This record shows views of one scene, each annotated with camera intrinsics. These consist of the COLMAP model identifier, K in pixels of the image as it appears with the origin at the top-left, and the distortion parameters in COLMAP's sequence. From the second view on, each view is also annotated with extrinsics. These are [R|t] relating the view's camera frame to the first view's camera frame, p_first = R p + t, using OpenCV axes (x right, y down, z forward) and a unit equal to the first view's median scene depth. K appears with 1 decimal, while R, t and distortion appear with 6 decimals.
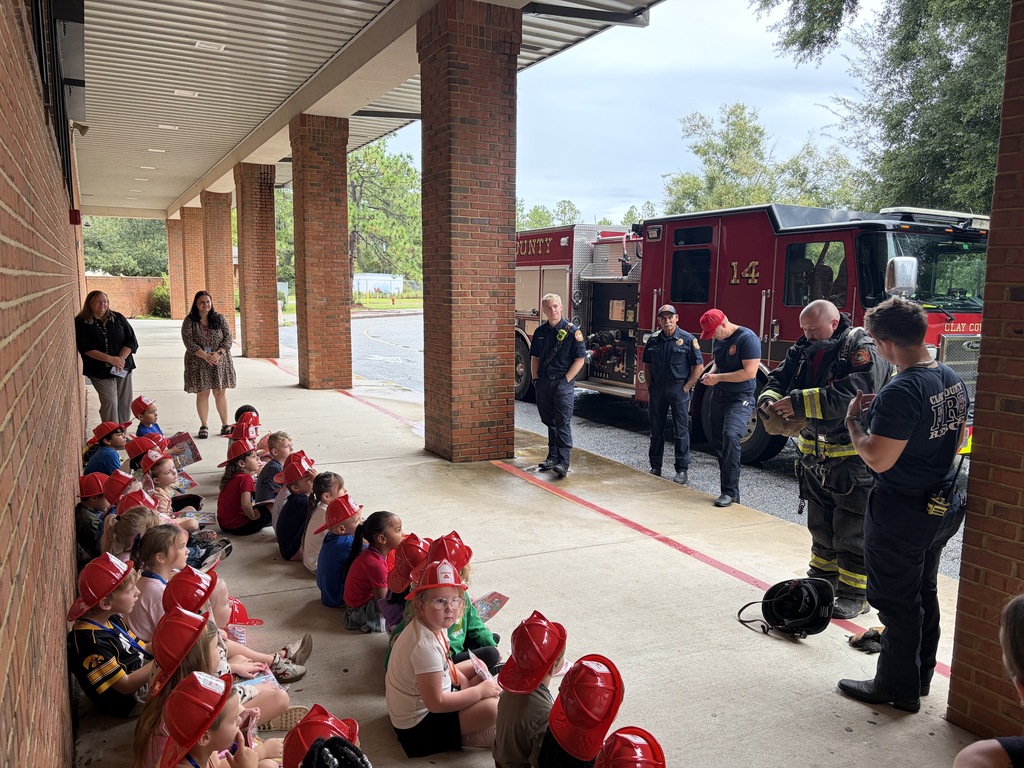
lens RADIAL K [[770.4, 0, 512.0], [0, 770.4, 384.0], [0, 0, 1]] dist [0.048407, -0.000232]
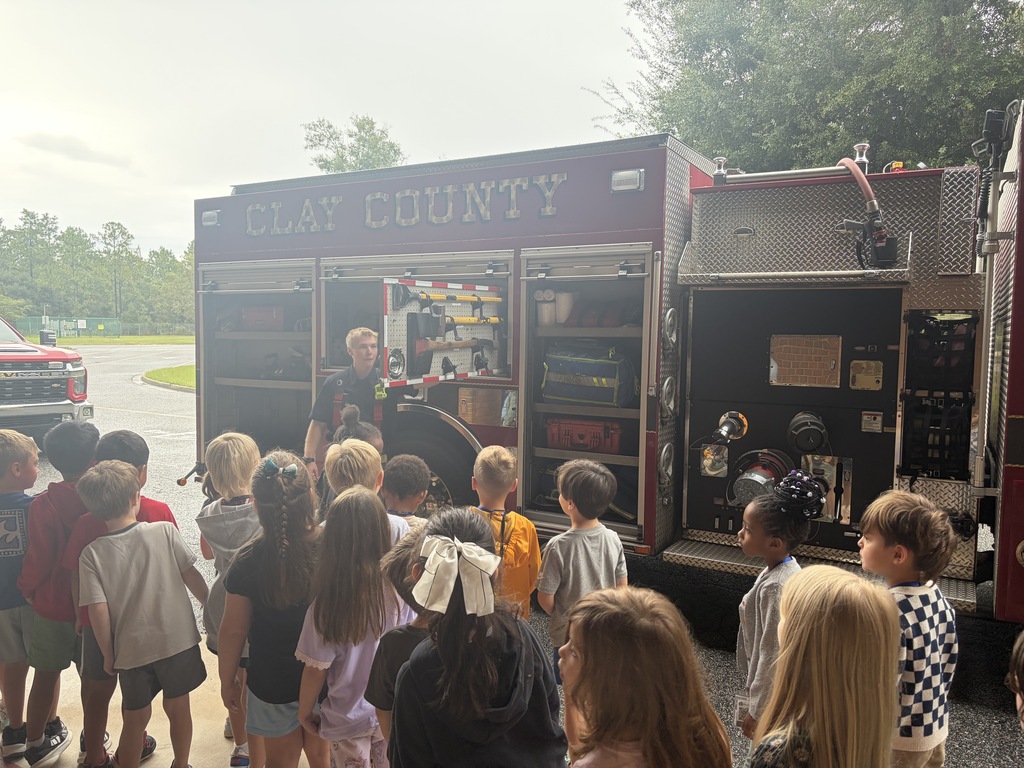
lens RADIAL K [[770.4, 0, 512.0], [0, 770.4, 384.0], [0, 0, 1]] dist [0.048407, -0.000232]
pose [[0.854875, -0.044891, 0.516889, -0.042739], [0.068626, 0.997280, -0.026887, -0.019282], [-0.514276, 0.058457, 0.855630, 0.172165]]
